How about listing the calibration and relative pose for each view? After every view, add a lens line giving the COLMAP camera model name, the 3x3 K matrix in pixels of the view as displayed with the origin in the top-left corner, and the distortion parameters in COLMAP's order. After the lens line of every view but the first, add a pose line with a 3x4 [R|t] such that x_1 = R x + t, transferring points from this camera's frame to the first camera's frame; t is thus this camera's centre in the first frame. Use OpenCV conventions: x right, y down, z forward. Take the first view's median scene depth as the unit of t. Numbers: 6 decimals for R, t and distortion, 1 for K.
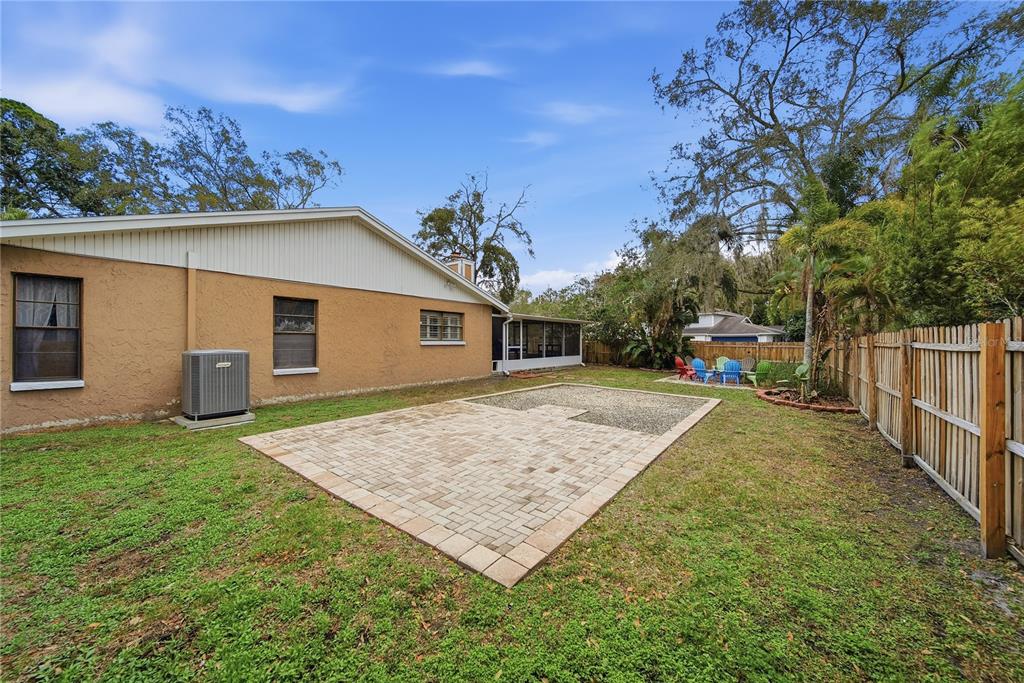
lens RADIAL K [[373.9, 0, 512.0], [0, 373.9, 341.5], [0, 0, 1]] dist [0.000940, 0.000008]
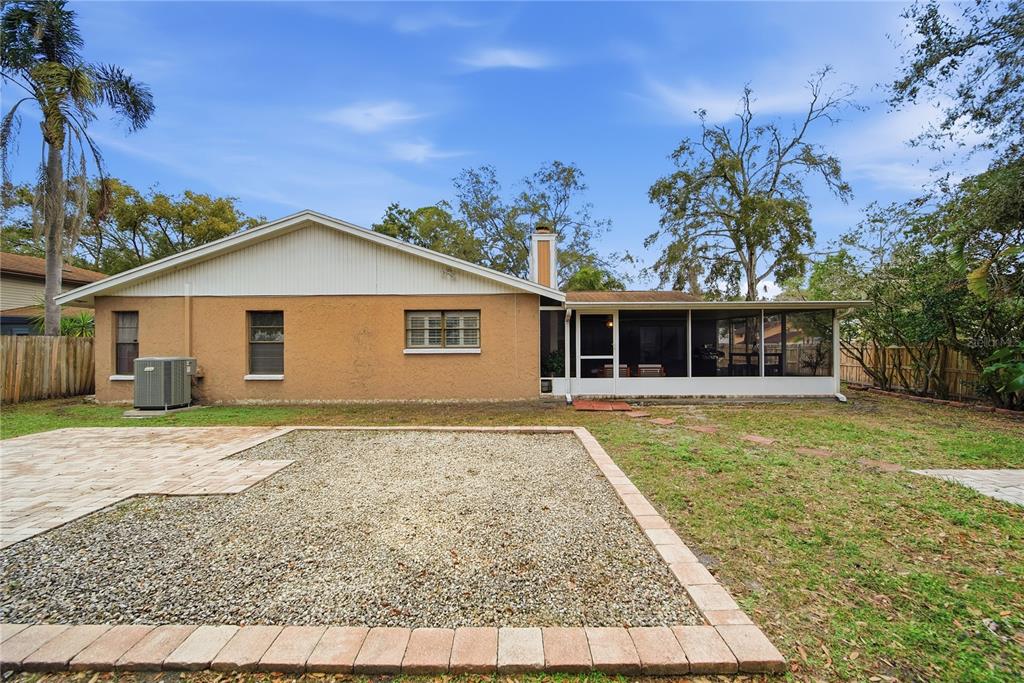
lens RADIAL K [[373.9, 0, 512.0], [0, 373.9, 341.5], [0, 0, 1]] dist [0.000940, 0.000008]
pose [[0.591770, -0.020515, -0.805846, 0.532571], [0.006368, 0.999764, -0.020776, 0.001590], [0.806082, 0.007163, 0.591761, 0.672990]]
